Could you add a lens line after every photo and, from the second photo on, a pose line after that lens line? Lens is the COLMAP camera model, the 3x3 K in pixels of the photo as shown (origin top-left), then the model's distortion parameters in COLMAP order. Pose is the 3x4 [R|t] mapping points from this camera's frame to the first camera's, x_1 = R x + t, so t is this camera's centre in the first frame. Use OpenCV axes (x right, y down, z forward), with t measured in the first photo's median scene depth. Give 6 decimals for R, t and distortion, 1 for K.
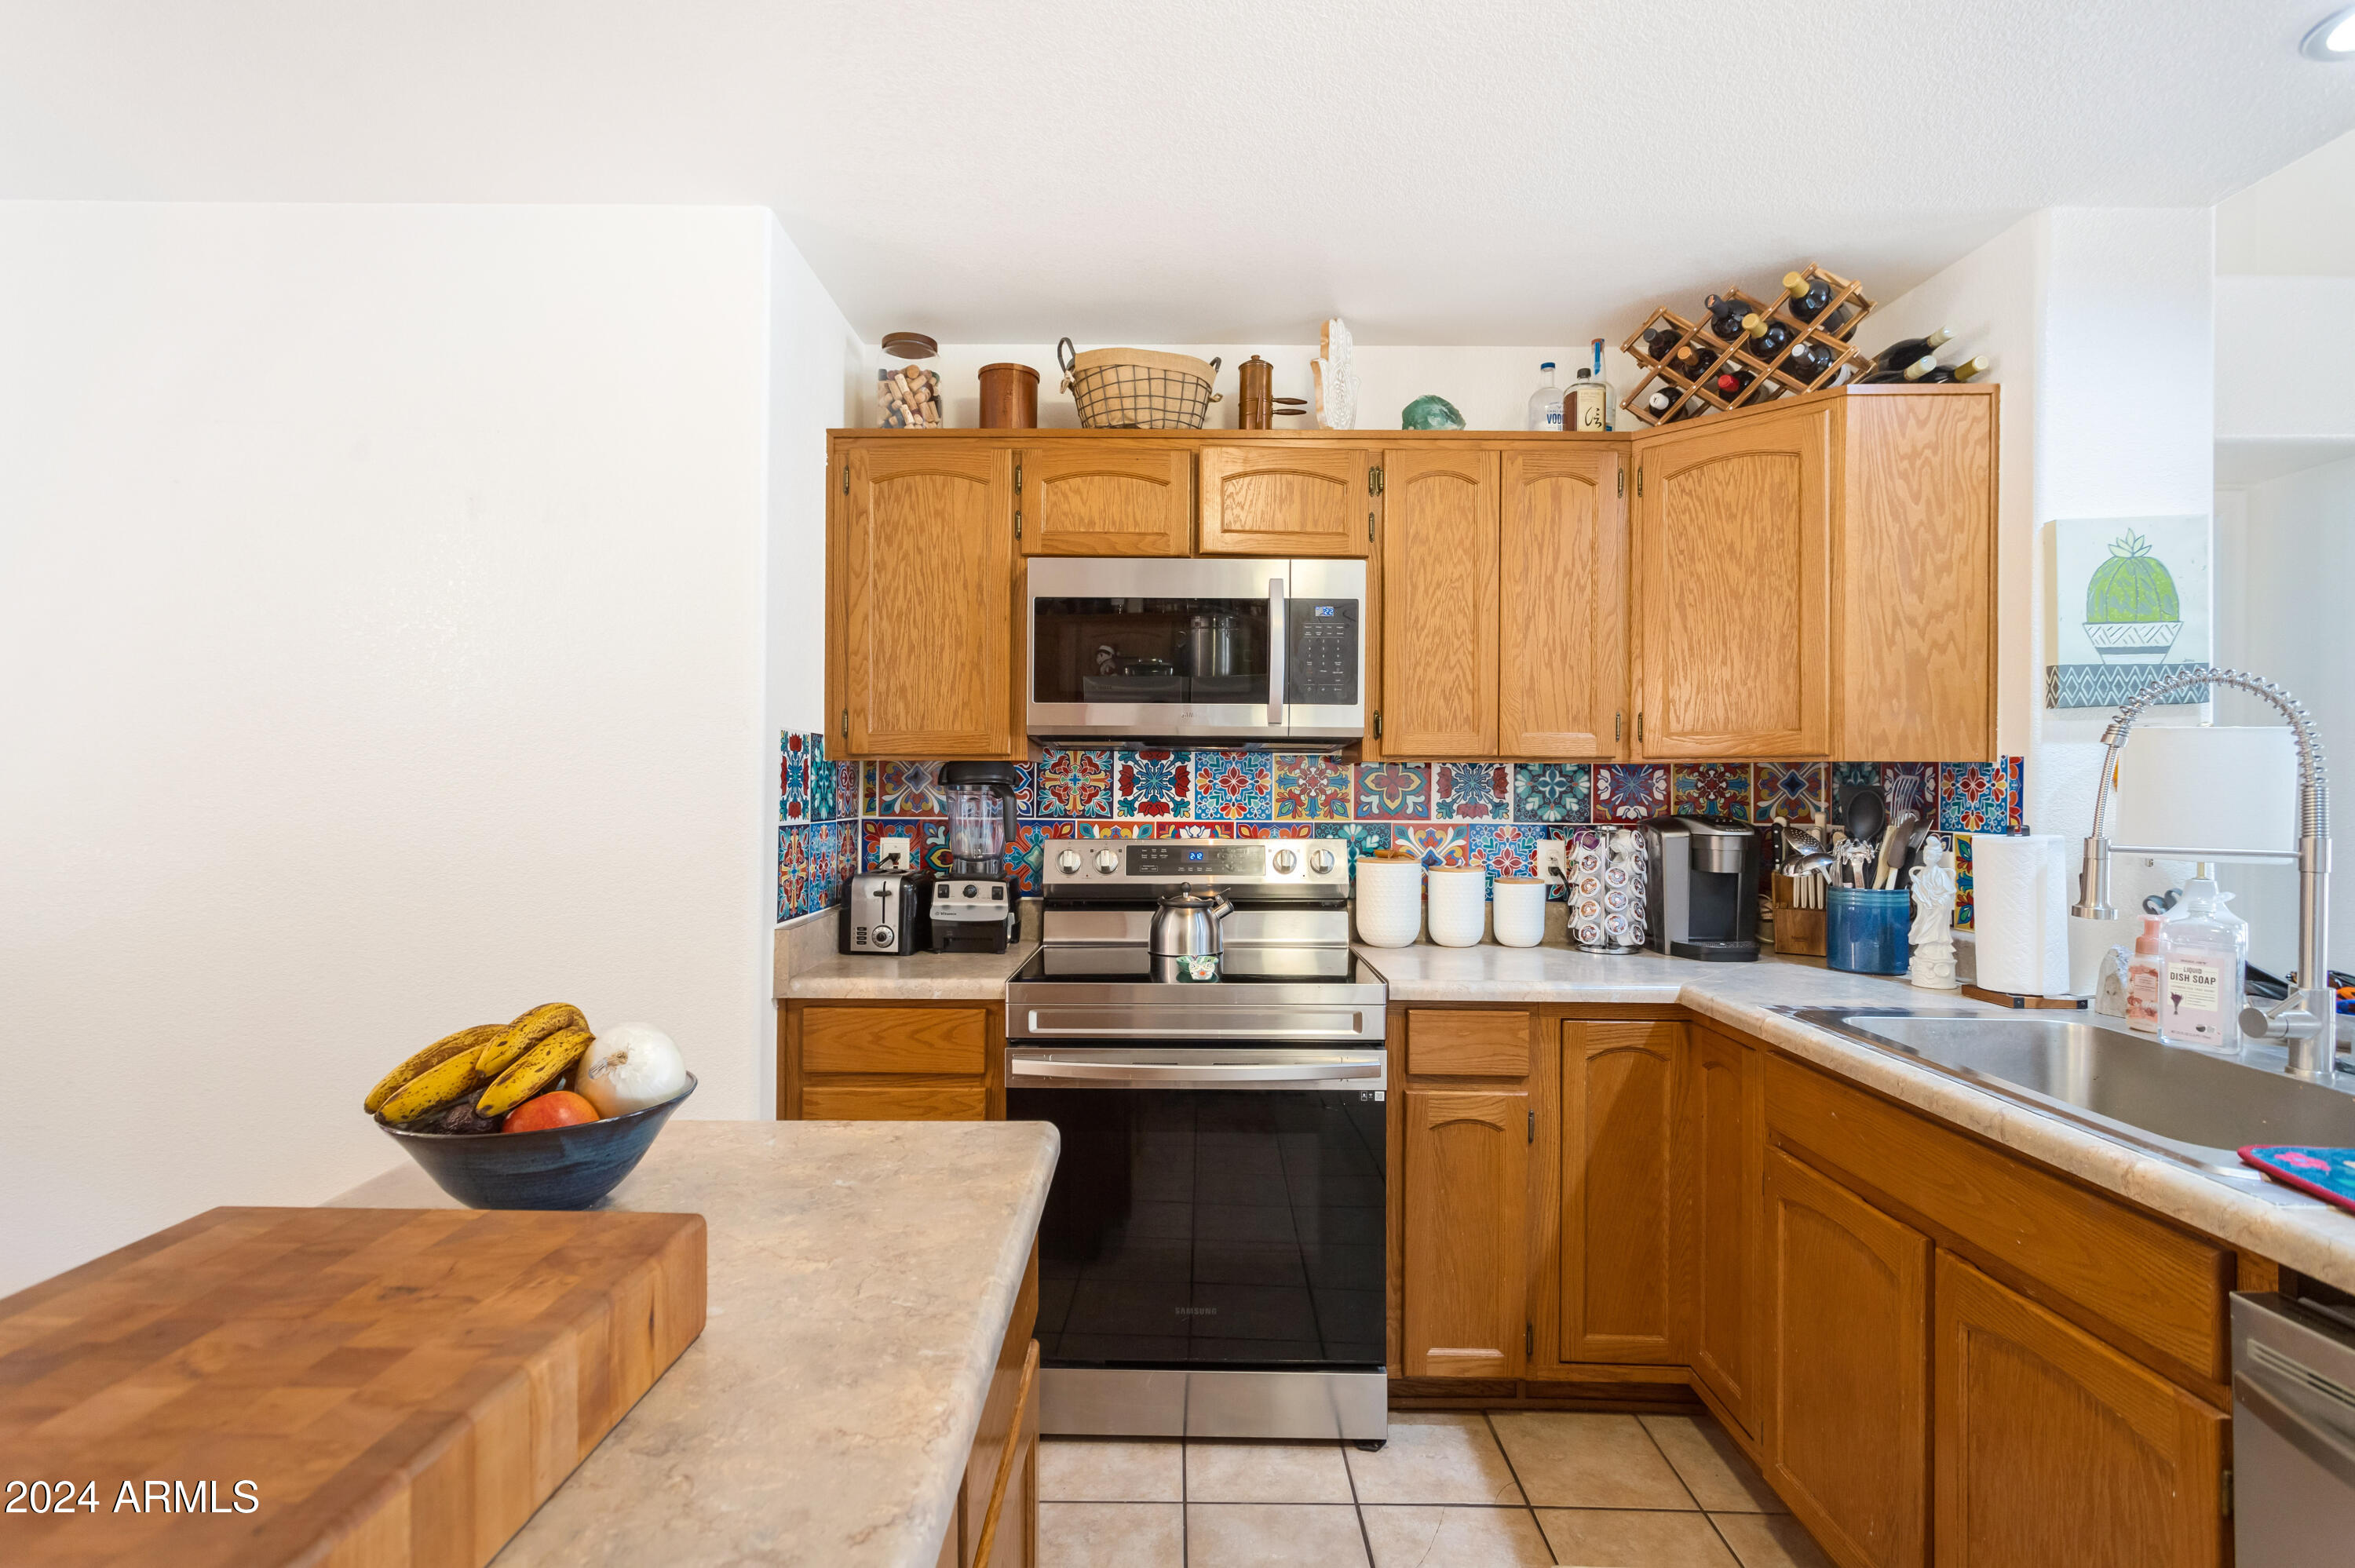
lens RADIAL K [[1131.6, 0, 1172.1], [0, 1131.6, 786.8], [0, 0, 1]] dist [0.002125, 0.002334]
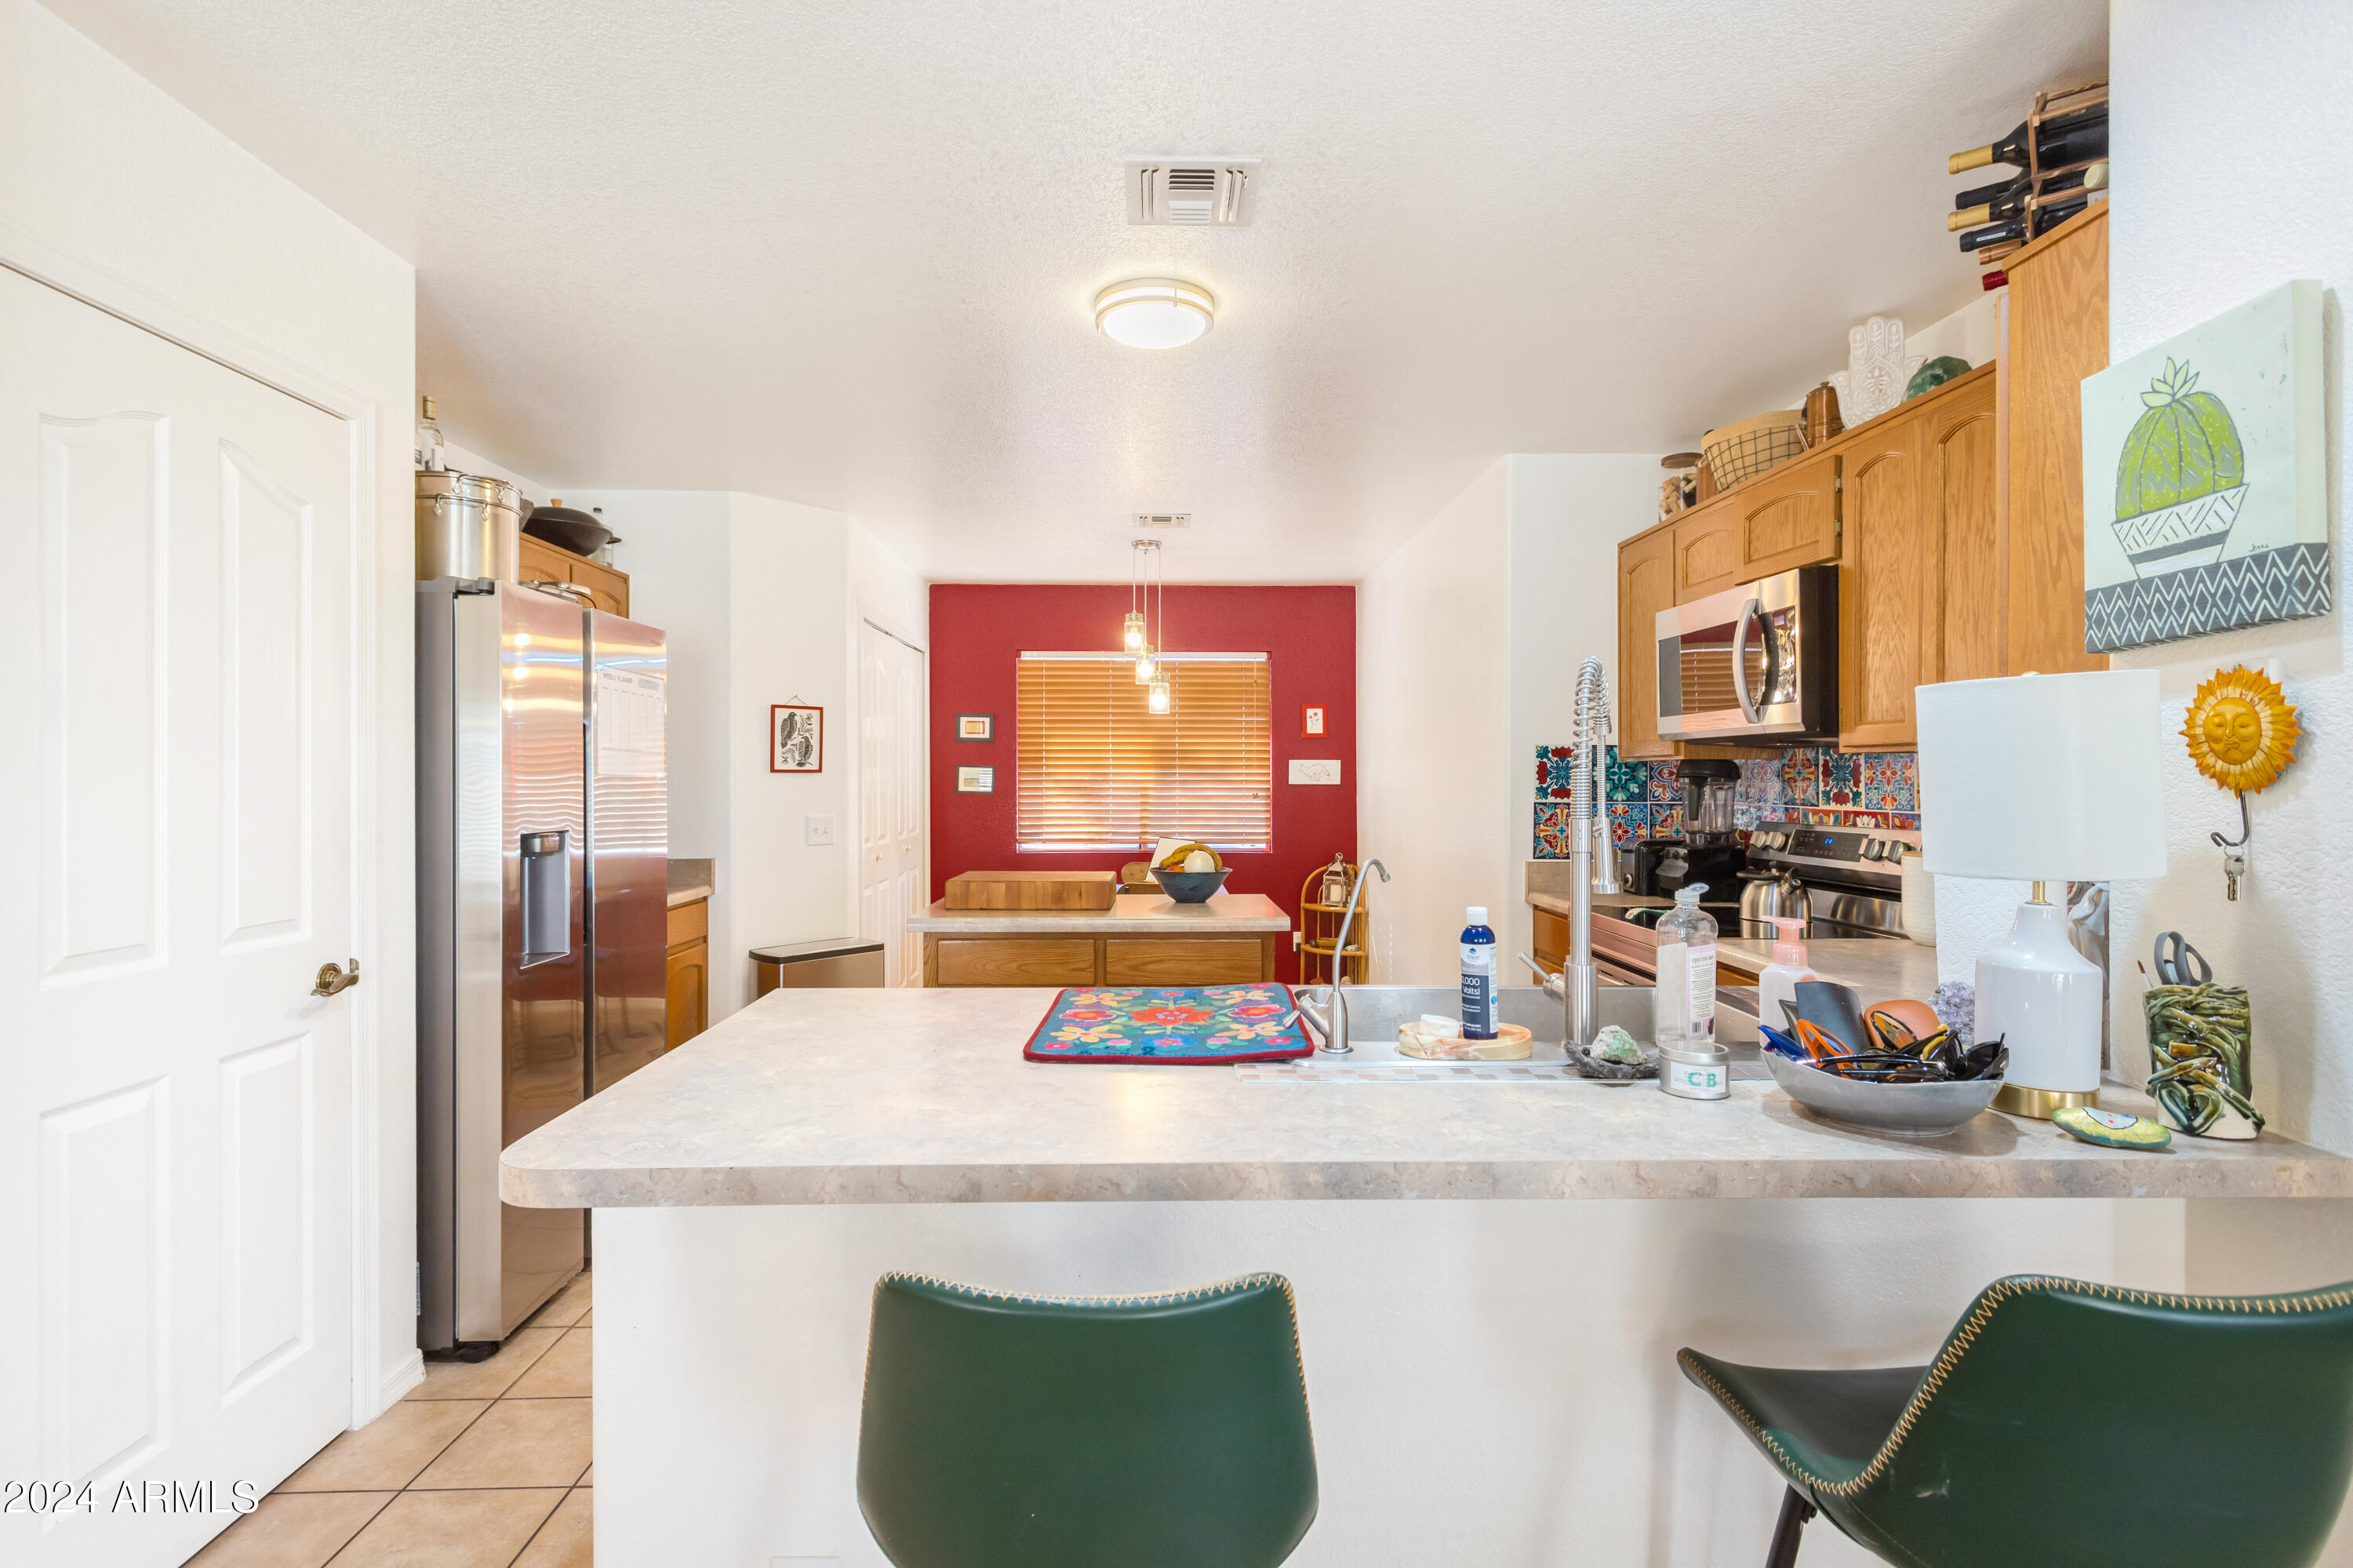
lens RADIAL K [[1130.8, 0, 1160.5], [0, 1130.8, 782.5], [0, 0, 1]] dist [0.002125, 0.002334]
pose [[0.022041, -0.002254, -0.999755, 1.203423], [-0.002061, 0.999995, -0.002300, 0.008786], [0.999755, 0.002111, 0.022036, 0.353255]]
